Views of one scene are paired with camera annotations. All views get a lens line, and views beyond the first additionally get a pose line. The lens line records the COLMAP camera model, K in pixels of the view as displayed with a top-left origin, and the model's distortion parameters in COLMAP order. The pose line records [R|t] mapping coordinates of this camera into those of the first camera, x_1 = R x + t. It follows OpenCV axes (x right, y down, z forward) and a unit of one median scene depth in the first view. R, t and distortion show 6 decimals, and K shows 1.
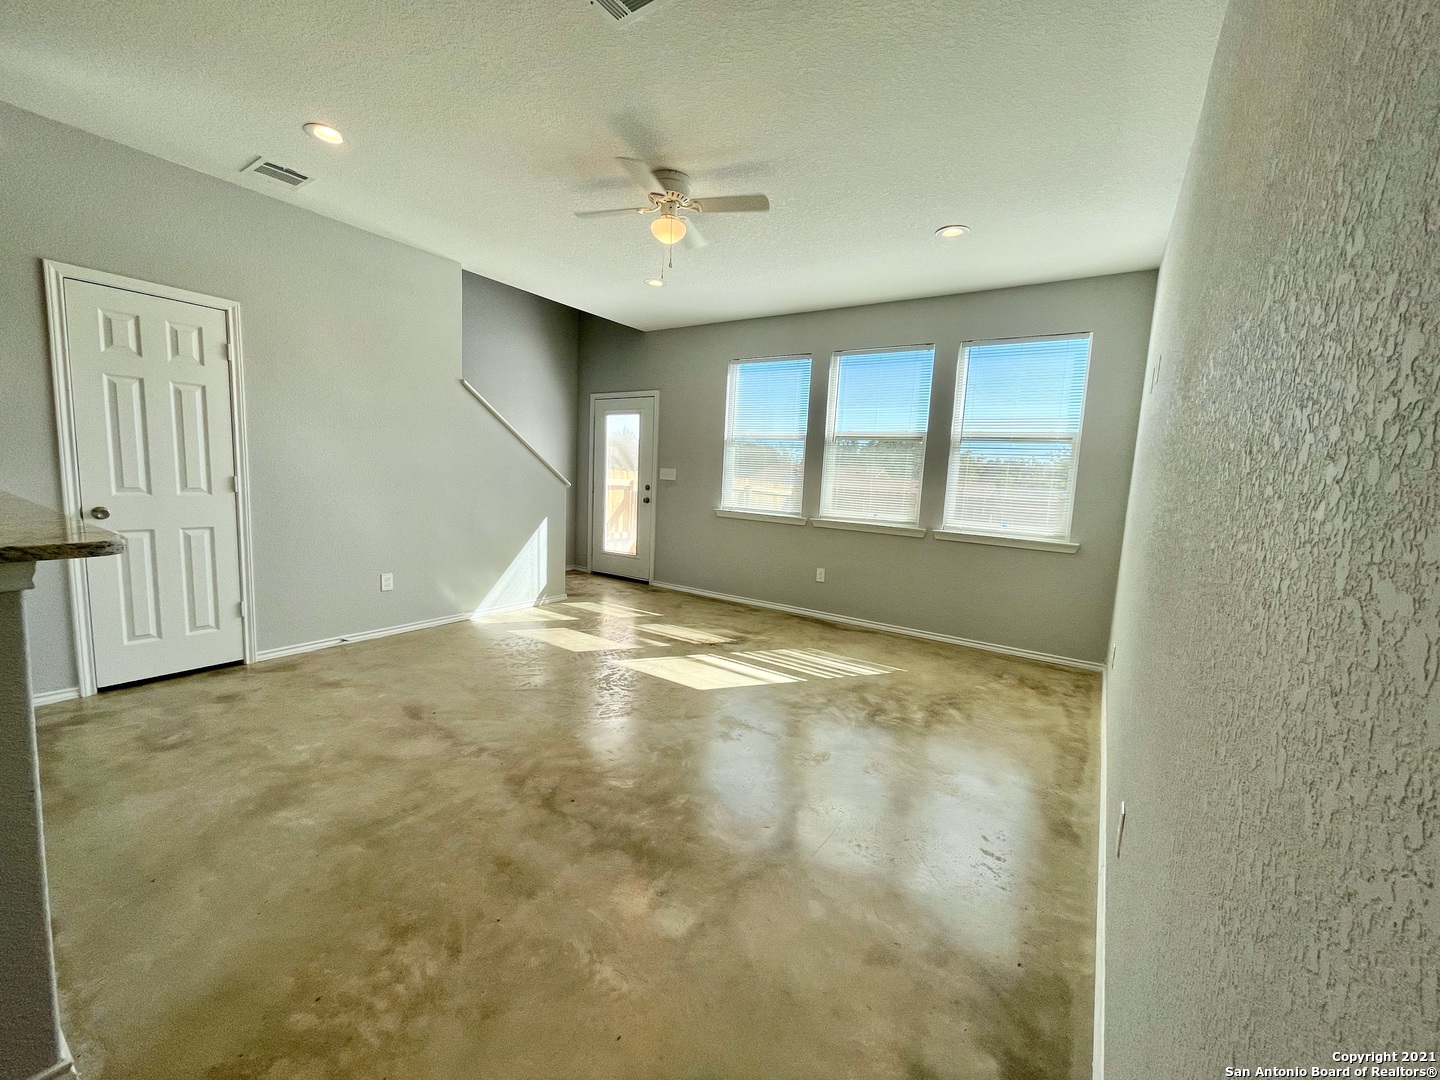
lens RADIAL K [[581.0, 0, 710.1], [0, 581.0, 540.9], [0, 0, 1]] dist [0.000989, -0.000016]
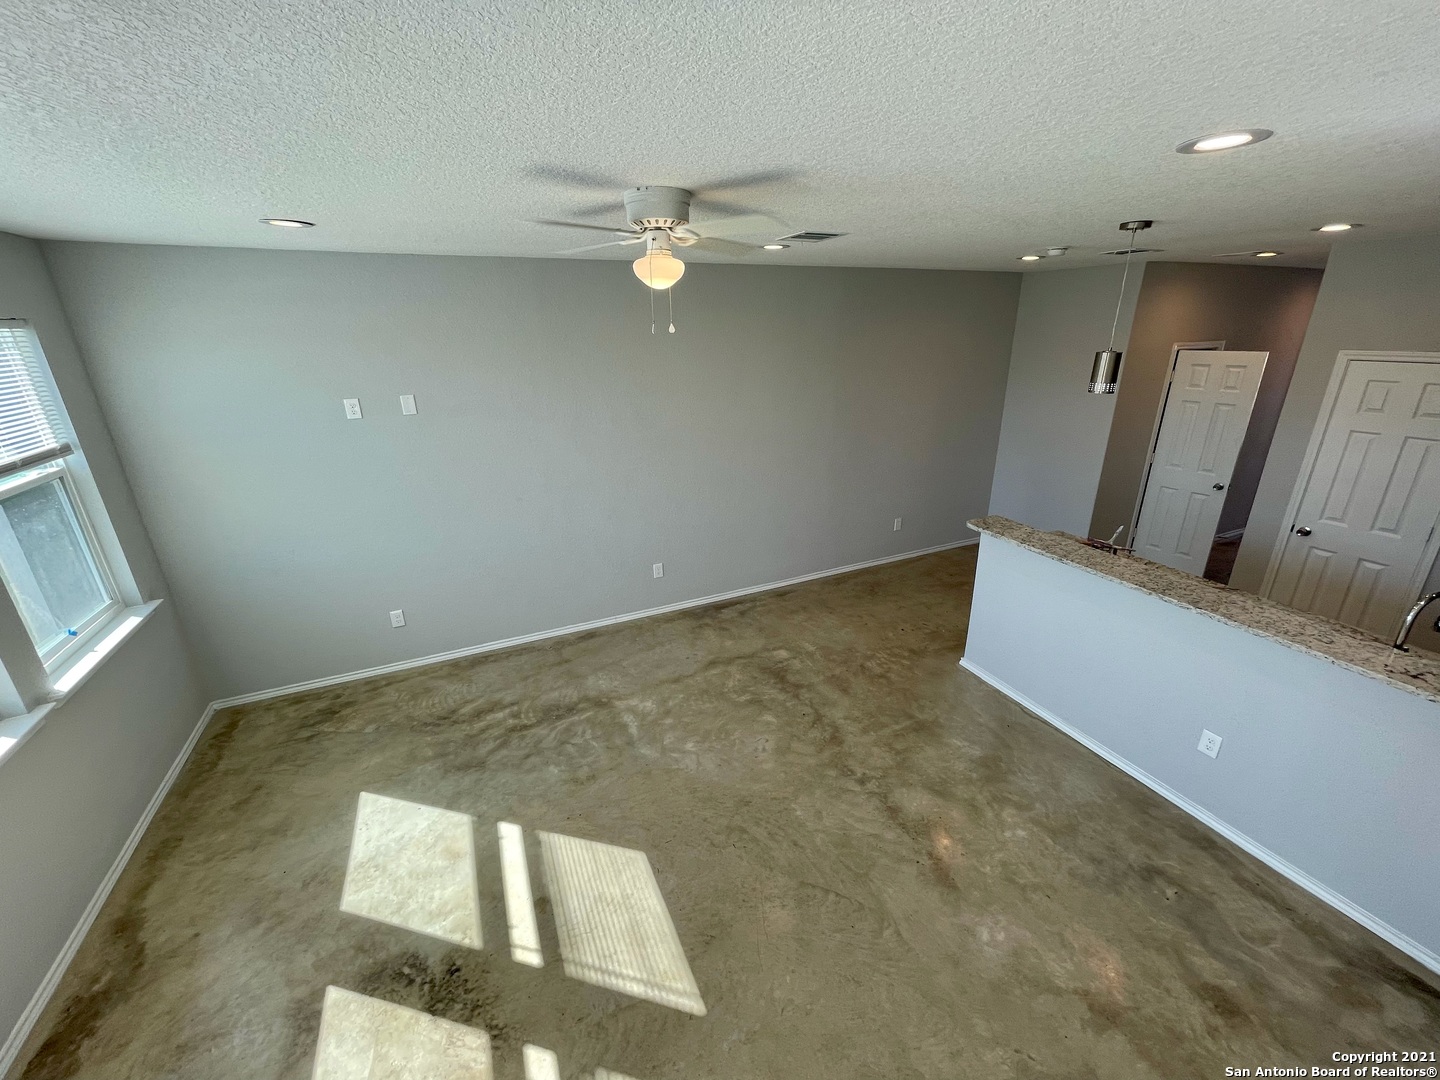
lens RADIAL K [[581.0, 0, 721.3], [0, 581.0, 538.0], [0, 0, 1]] dist [0.000989, -0.000016]
pose [[-0.858145, -0.215492, 0.465995, -0.389978], [0.030733, 0.884460, 0.465602, -0.429576], [-0.512487, 0.413875, -0.752372, 1.209051]]
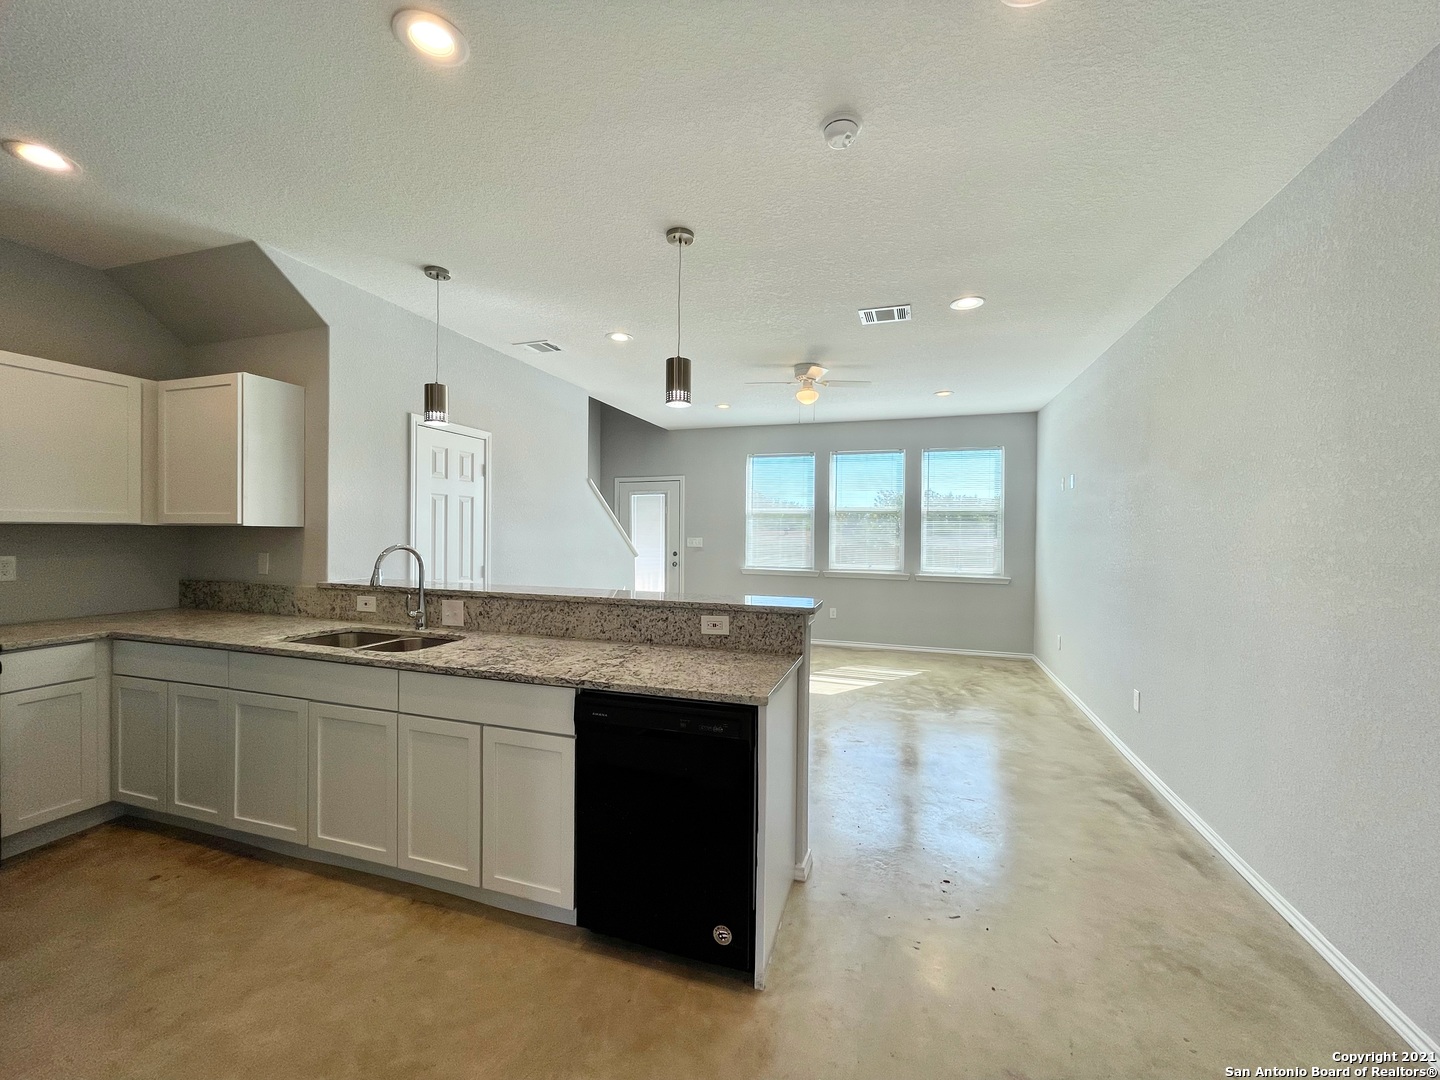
lens RADIAL K [[581.0, 0, 722.6], [0, 581.0, 533.3], [0, 0, 1]] dist [0.000989, -0.000016]
pose [[0.958178, -0.040392, 0.283308, -0.569715], [0.069886, 0.993042, -0.094781, -0.020016], [-0.277508, 0.110617, 0.954334, -0.308958]]
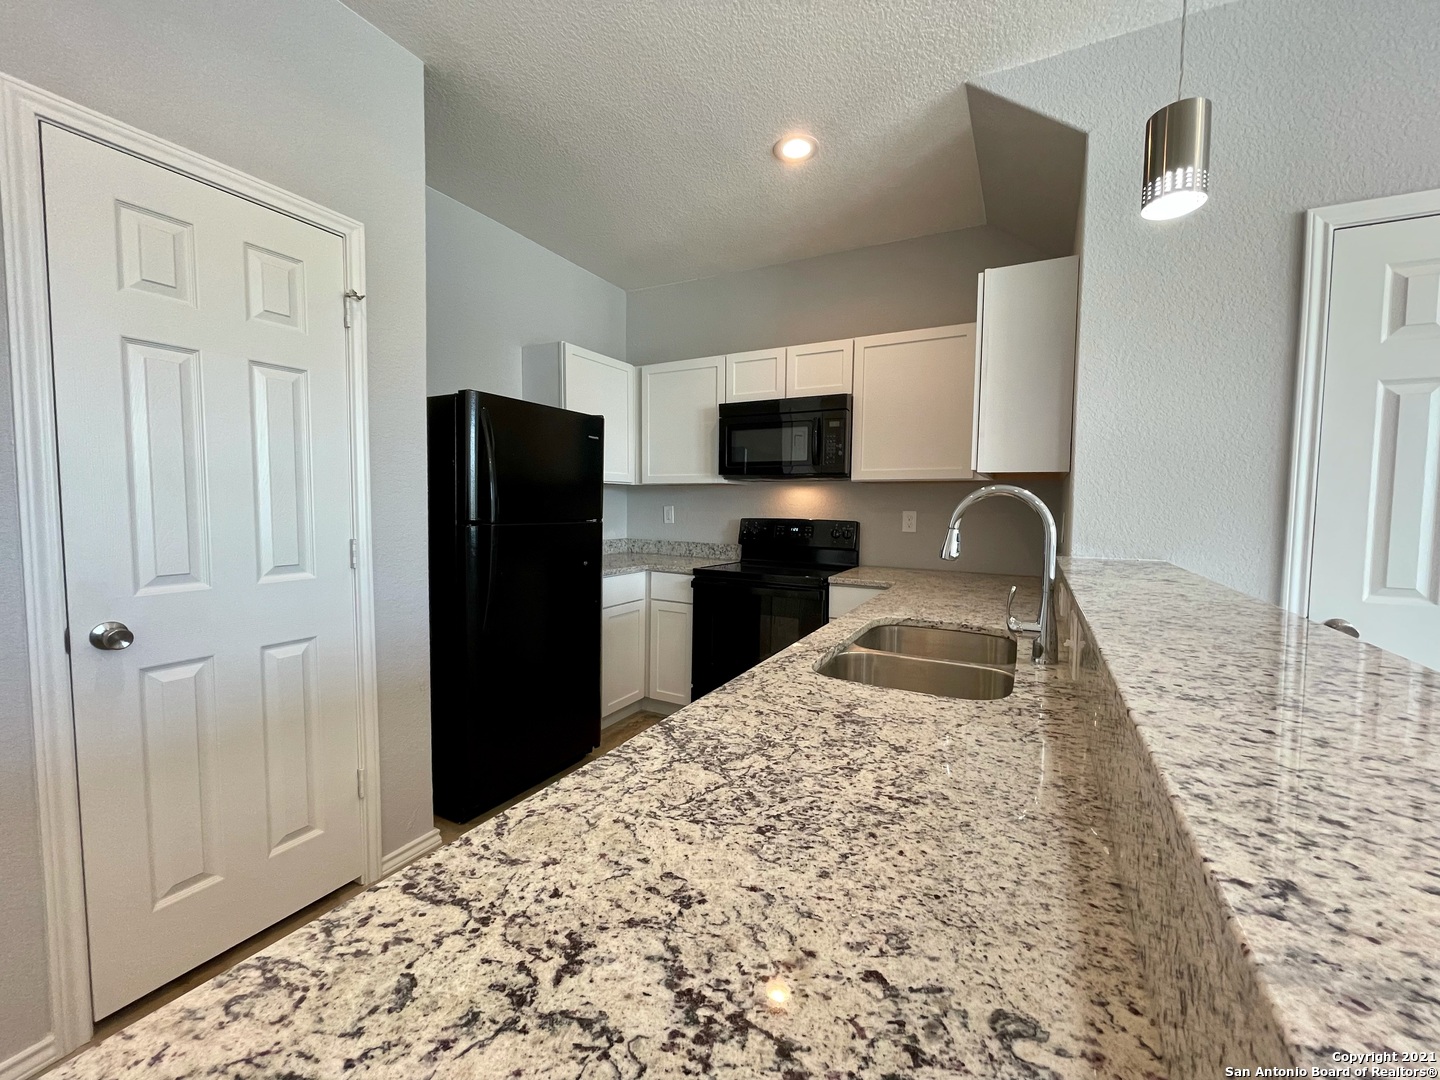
lens RADIAL K [[581.0, 0, 723.4], [0, 581.0, 535.8], [0, 0, 1]] dist [0.000989, -0.000016]
pose [[0.110134, 0.006982, -0.993892, -0.405558], [-0.122916, 0.992395, -0.006649, -0.045040], [0.986287, 0.122898, 0.110155, 0.248899]]
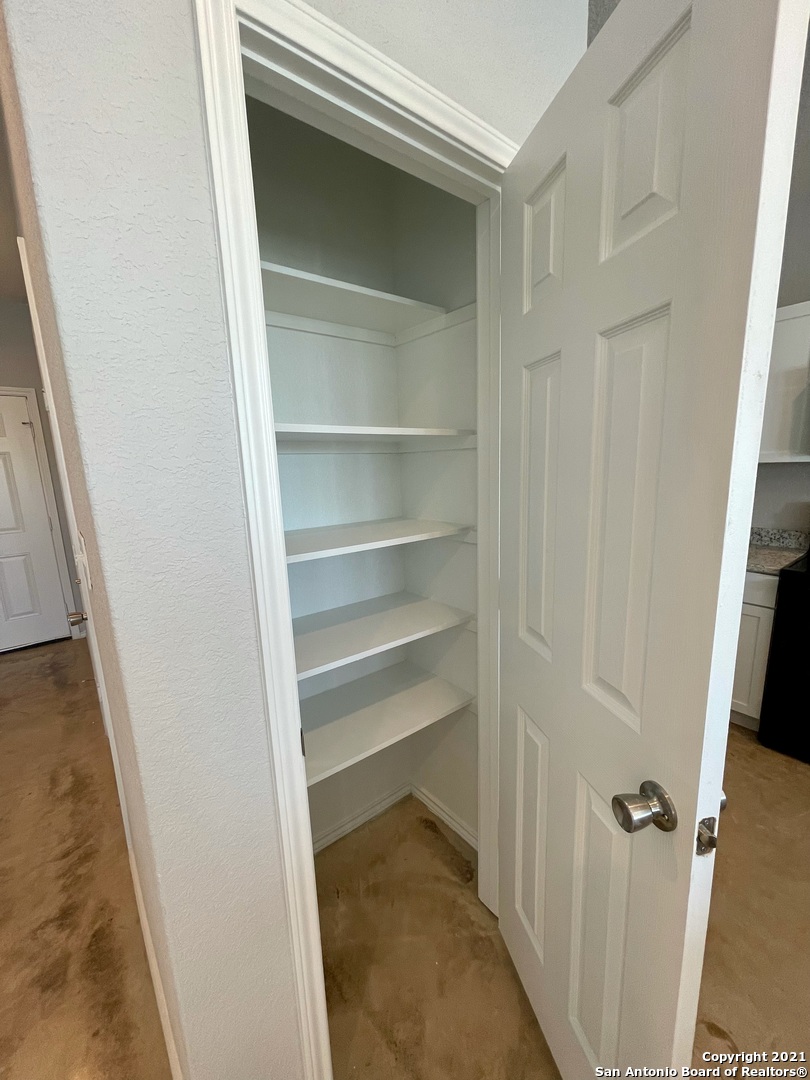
lens RADIAL K [[435.8, 0, 409.3], [0, 435.8, 543.2], [0, 0, 1]] dist [0.000989, -0.000016]
pose [[-0.284946, 0.136111, -0.948831, -0.608002], [-0.101605, 0.980001, 0.171095, -0.072597], [0.953143, 0.145159, -0.265418, 0.020364]]
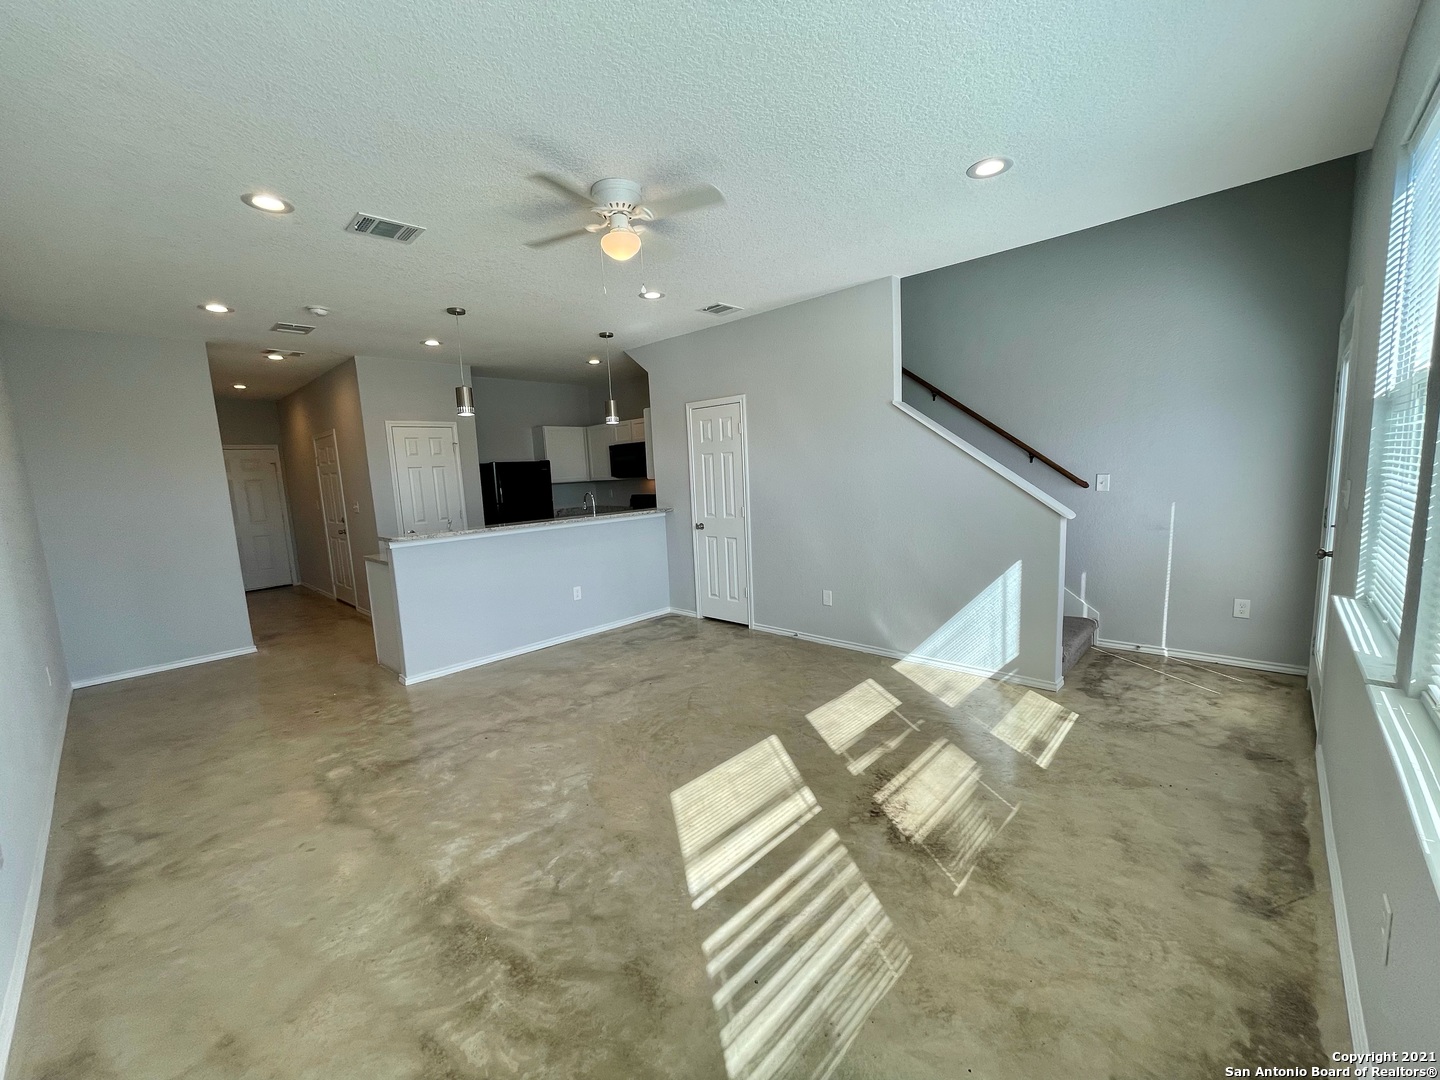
lens RADIAL K [[581.0, 0, 719.2], [0, 581.0, 540.4], [0, 0, 1]] dist [0.000989, -0.000016]
pose [[-0.164212, 0.080611, -0.983126, 0.614124], [-0.078416, 0.992434, 0.094473, -0.137255], [0.983303, 0.092607, -0.156648, 0.999521]]
